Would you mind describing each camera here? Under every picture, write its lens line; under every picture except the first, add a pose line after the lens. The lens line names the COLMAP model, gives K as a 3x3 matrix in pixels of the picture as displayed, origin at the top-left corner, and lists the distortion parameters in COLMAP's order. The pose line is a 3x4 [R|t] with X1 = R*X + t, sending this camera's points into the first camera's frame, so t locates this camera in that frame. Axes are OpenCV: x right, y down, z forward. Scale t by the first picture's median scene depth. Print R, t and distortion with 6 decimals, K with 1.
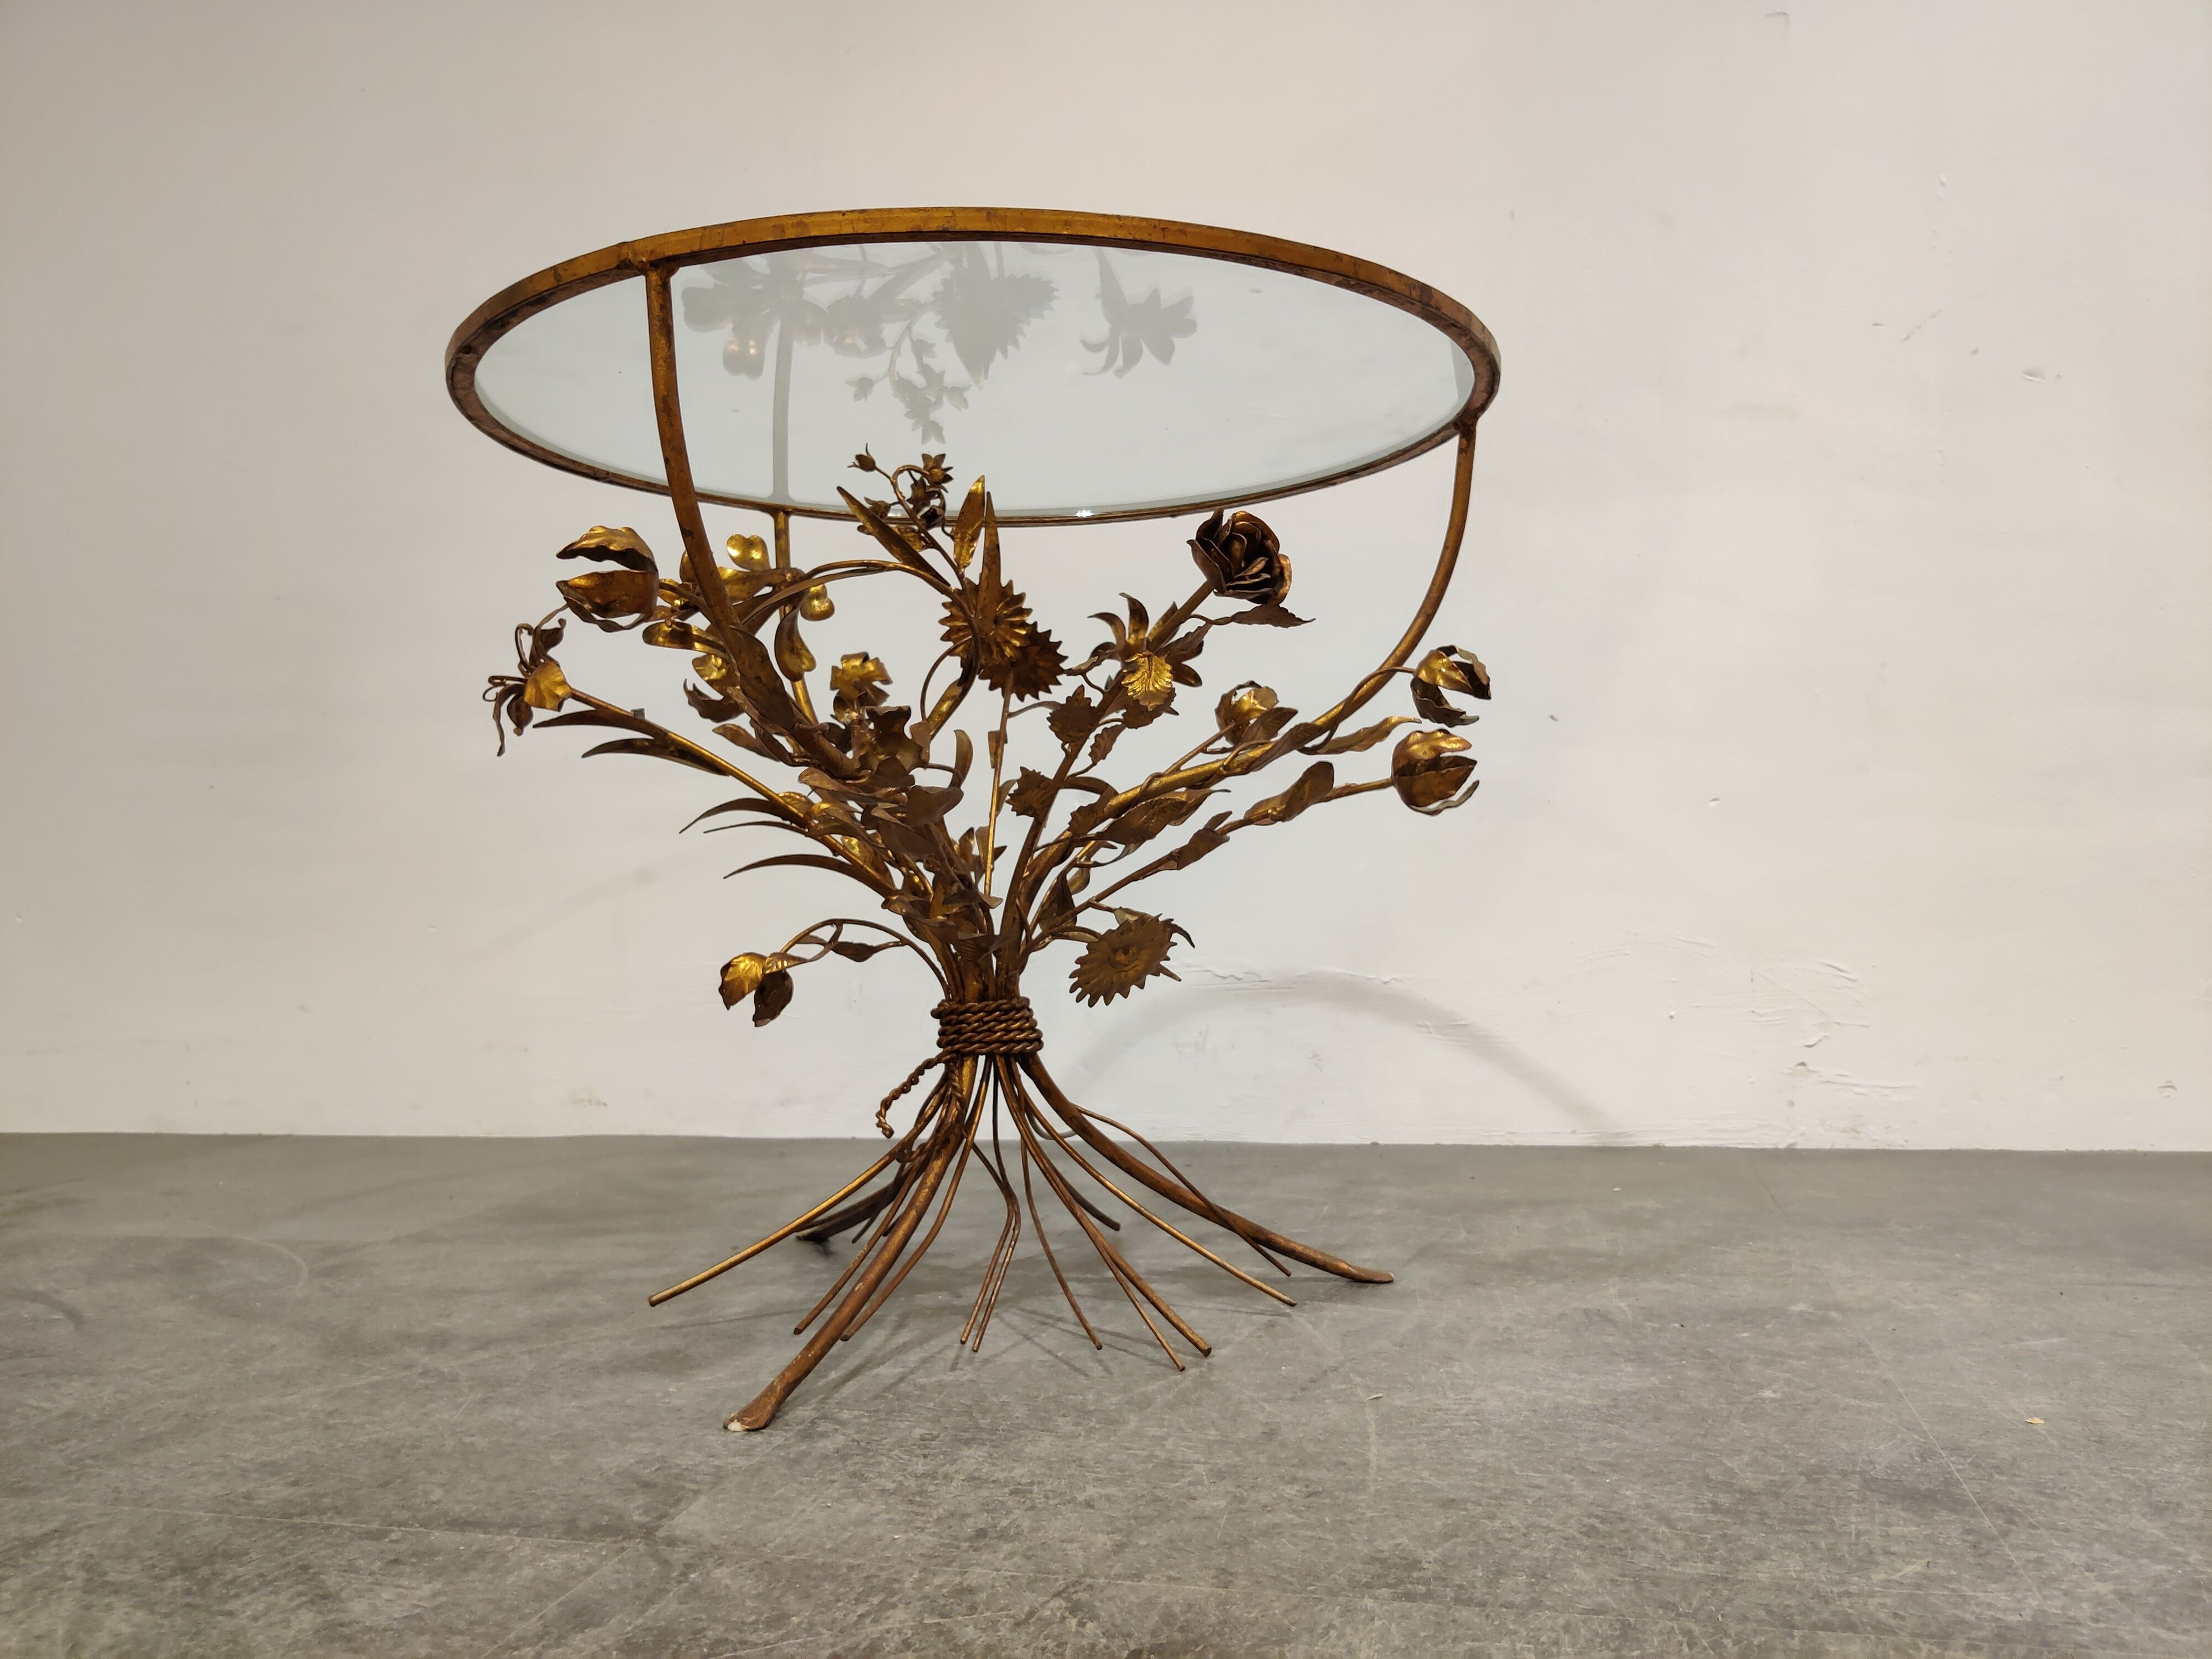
lens RADIAL K [[1715.8, 0, 1140.7], [0, 1715.8, 814.6], [0, 0, 1]] dist [-0.012664, 0.001692]
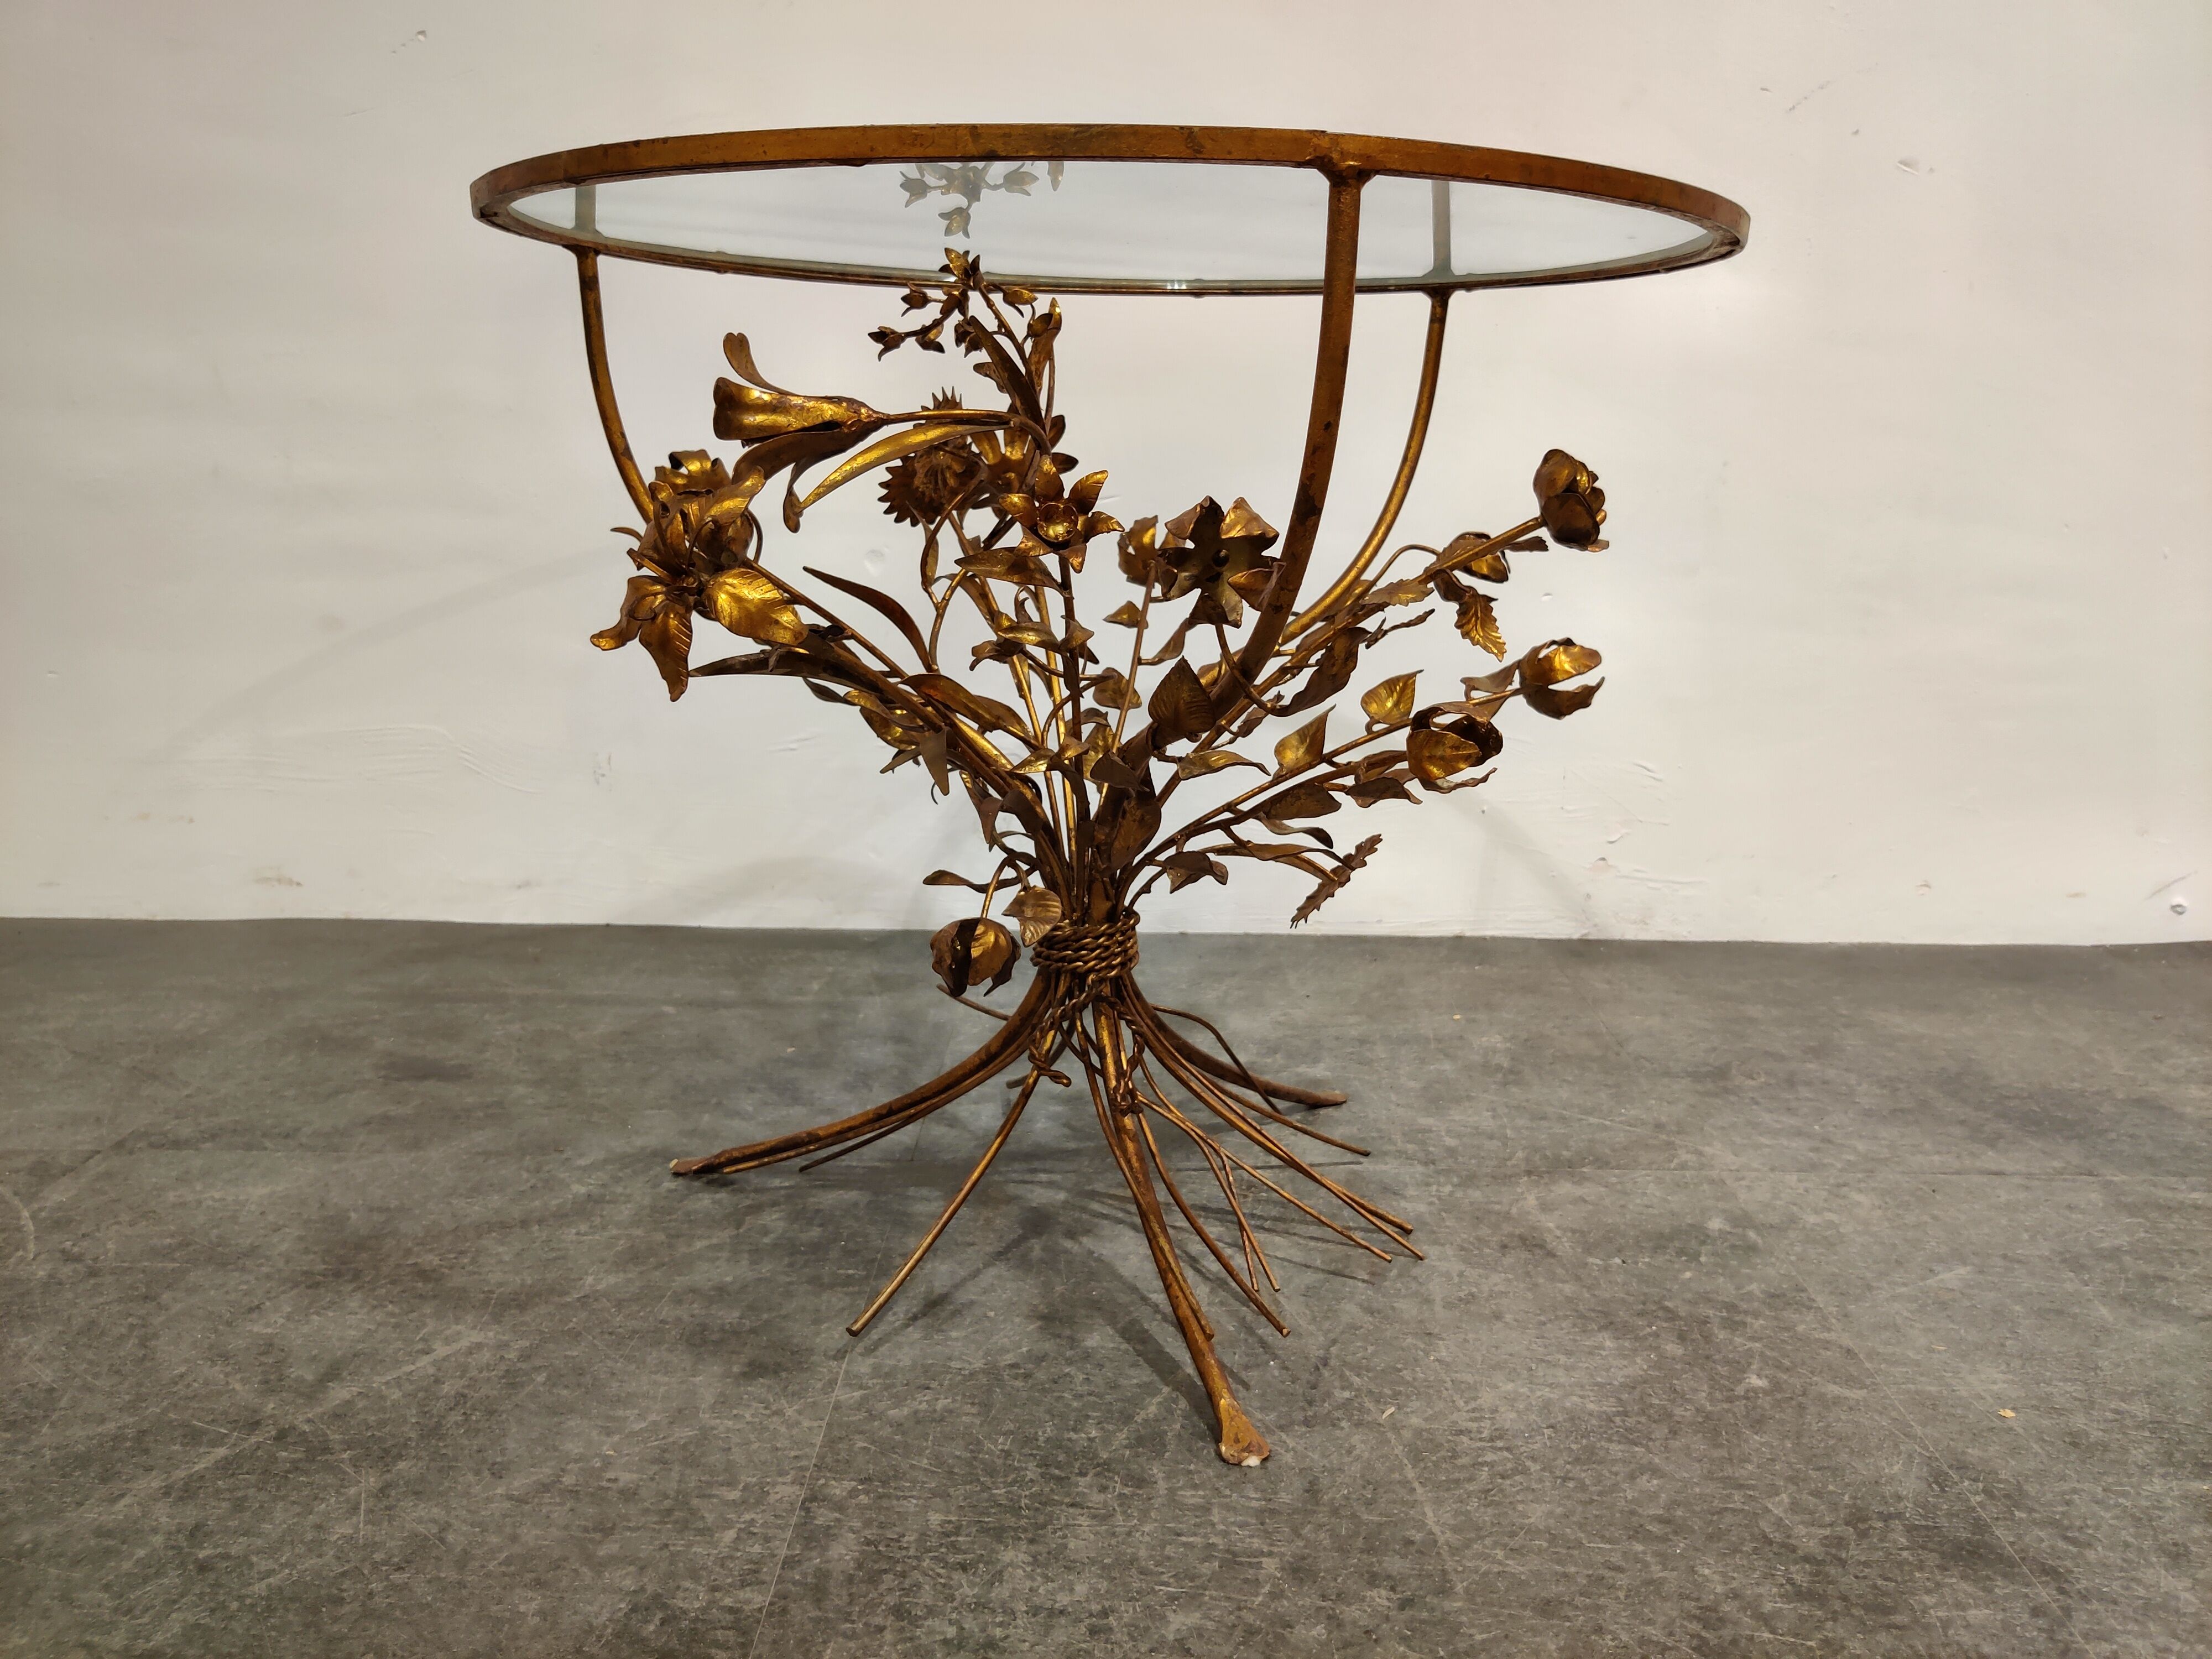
lens RADIAL K [[1715.8, 0, 1140.7], [0, 1715.8, 814.6], [0, 0, 1]] dist [-0.012664, 0.001692]
pose [[0.971224, -0.010434, 0.237940, -0.252779], [-0.050899, 0.966866, 0.250157, -0.248428], [-0.232667, -0.255069, 0.938513, 0.235812]]
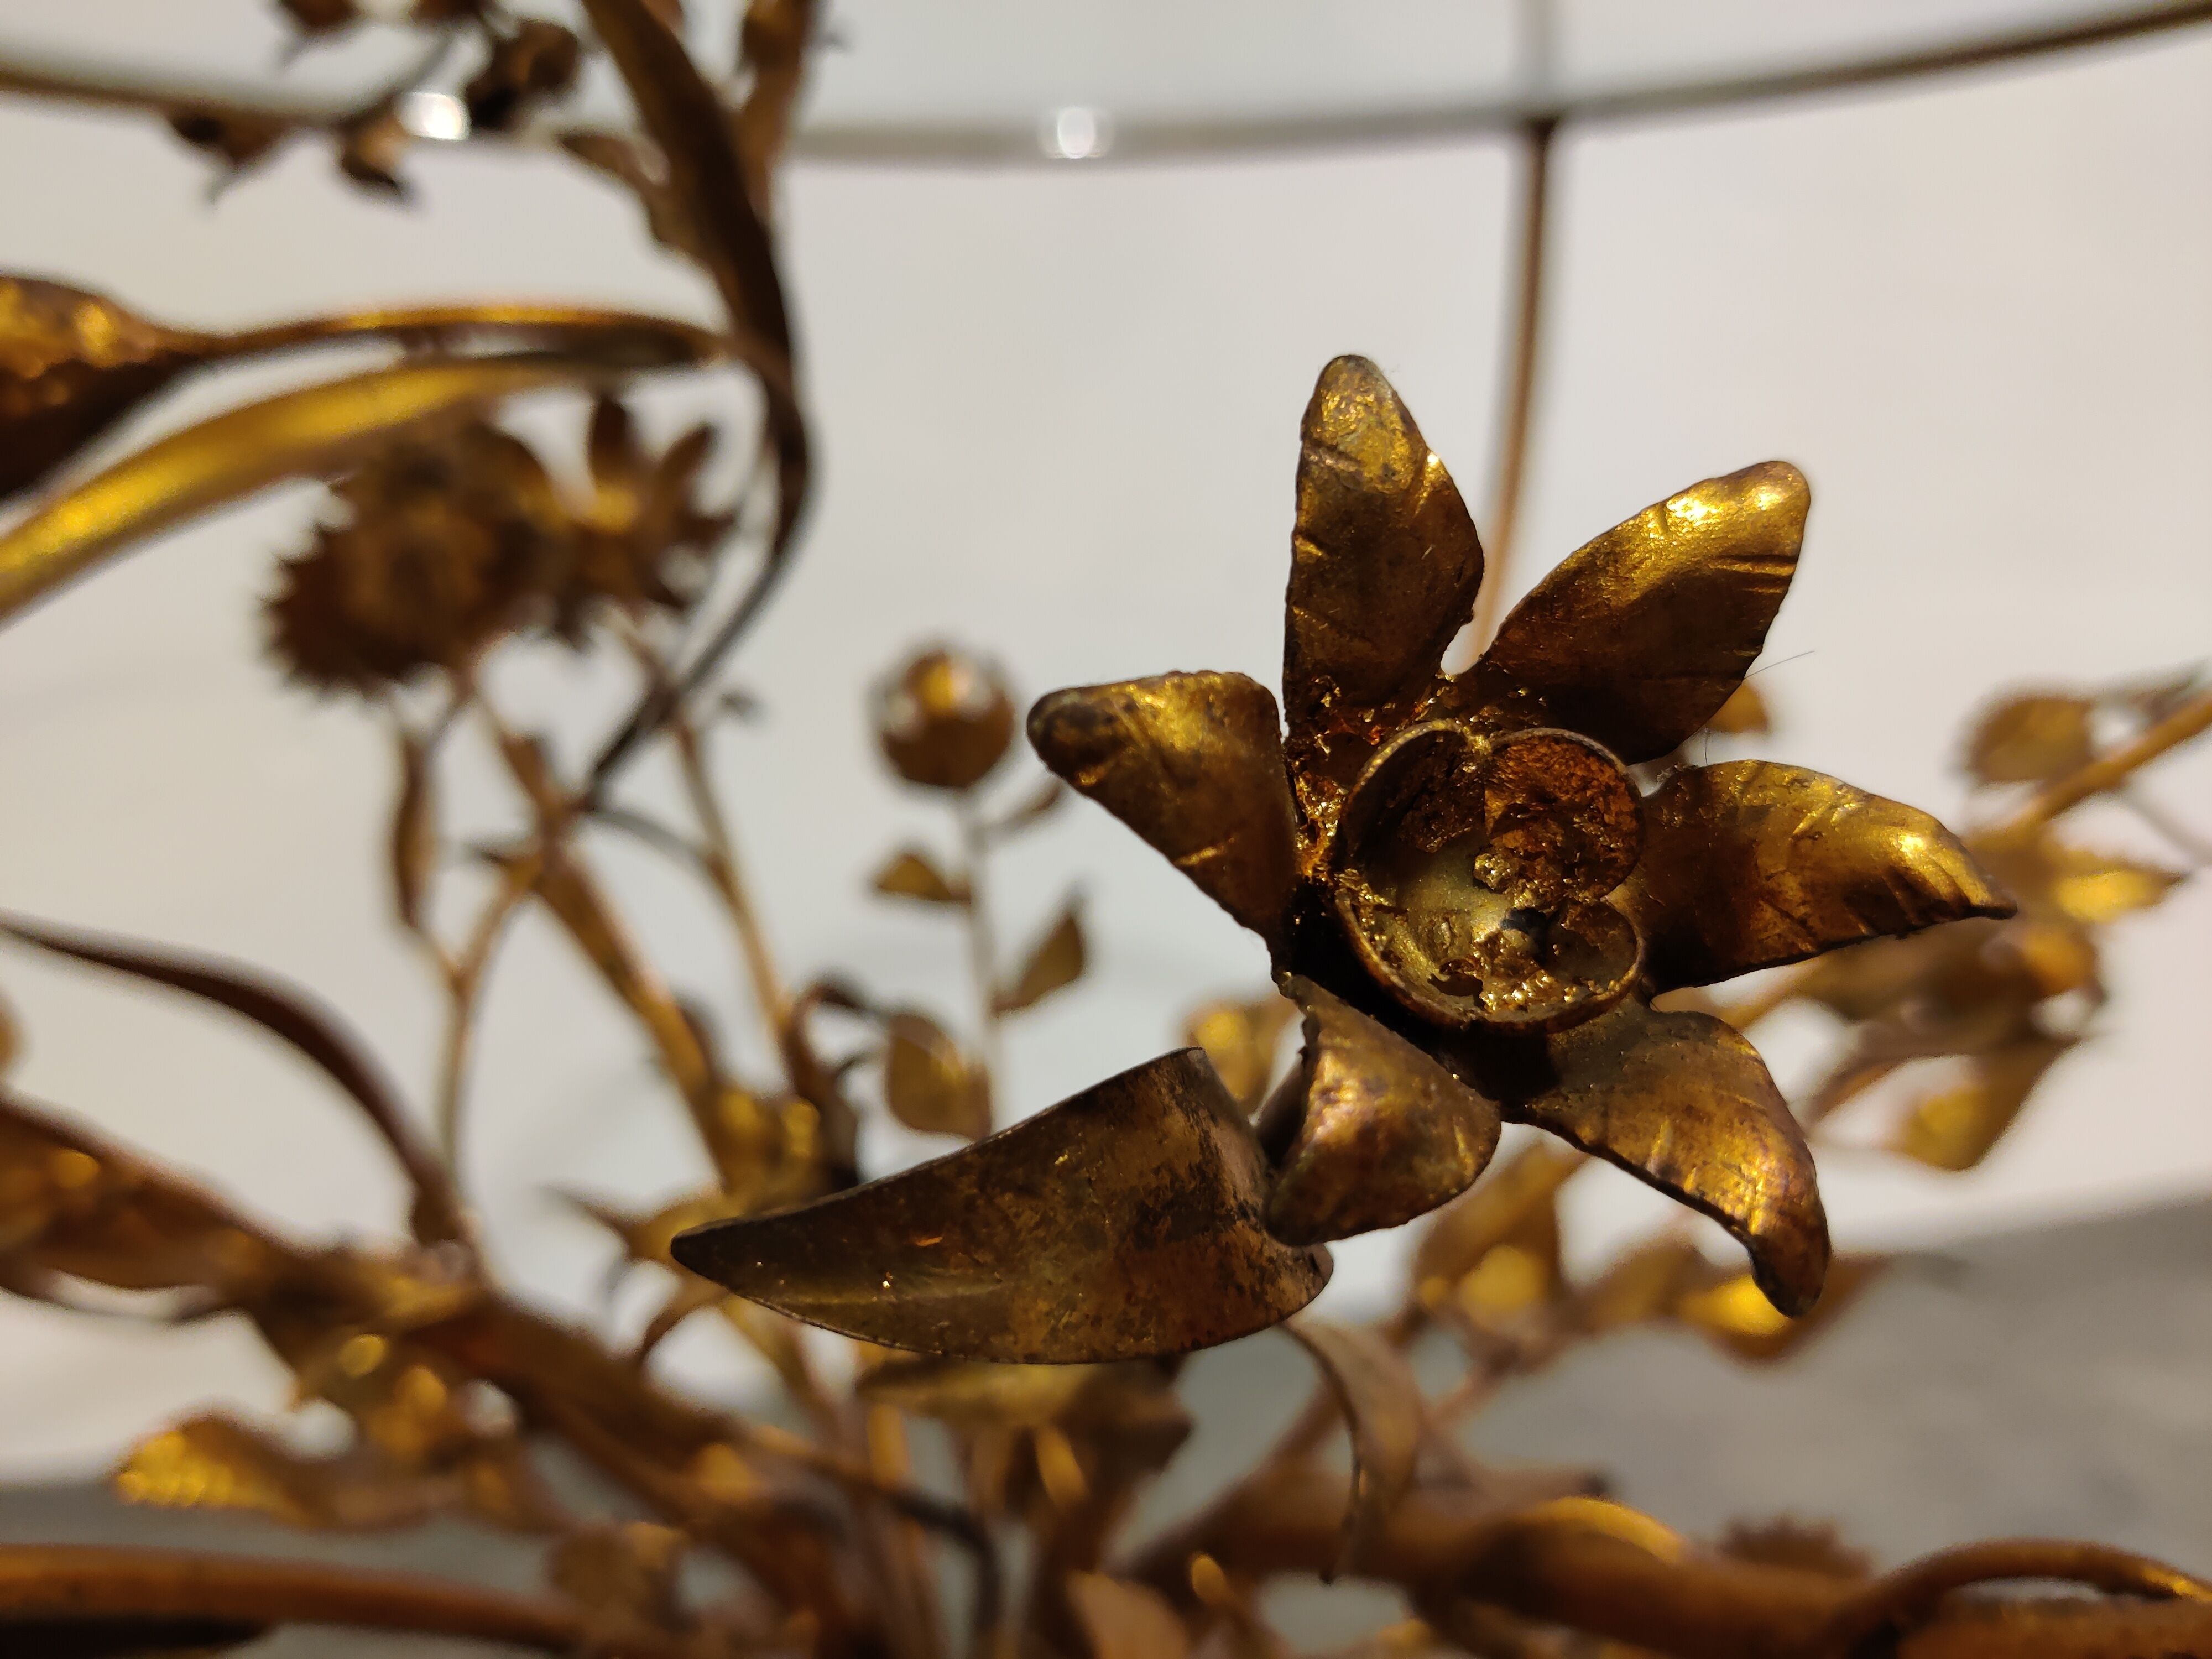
lens RADIAL K [[1715.8, 0, 1140.7], [0, 1715.8, 814.6], [0, 0, 1]] dist [-0.012664, 0.001692]
pose [[0.865227, -0.069705, 0.496511, -0.148334], [-0.031947, 0.980612, 0.193339, -0.190446], [-0.500362, -0.183144, 0.846225, 1.121011]]
